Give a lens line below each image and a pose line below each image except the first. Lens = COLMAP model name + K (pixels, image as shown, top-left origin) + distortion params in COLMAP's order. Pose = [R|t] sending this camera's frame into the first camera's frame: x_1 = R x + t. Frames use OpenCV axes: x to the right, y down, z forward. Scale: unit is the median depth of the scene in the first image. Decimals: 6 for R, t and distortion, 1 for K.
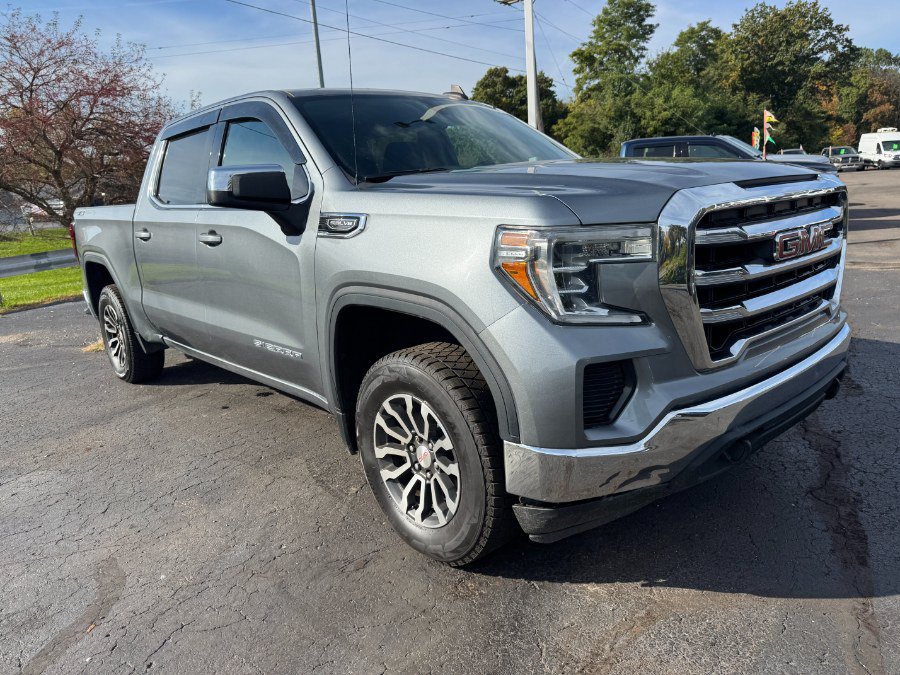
lens RADIAL K [[629.2, 0, 444.4], [0, 629.2, 334.0], [0, 0, 1]] dist [0.016185, -0.014219]
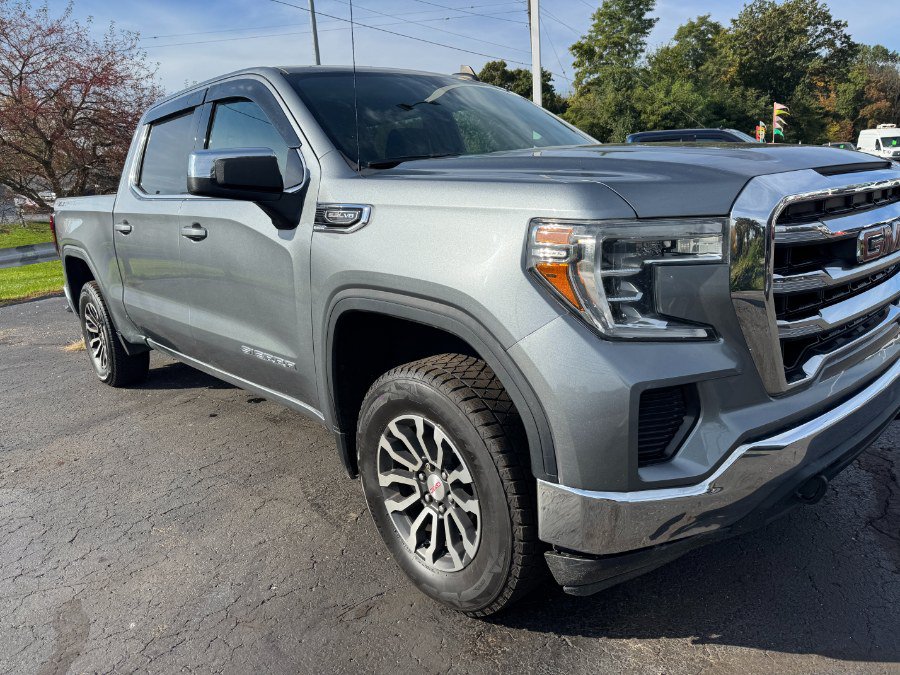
lens RADIAL K [[629.2, 0, 446.2], [0, 629.2, 331.4], [0, 0, 1]] dist [0.016185, -0.014219]
pose [[0.999965, 0.003936, 0.007381, -0.022528], [-0.003974, 0.999979, 0.005209, -0.019552], [-0.007361, -0.005238, 0.999959, 0.119645]]
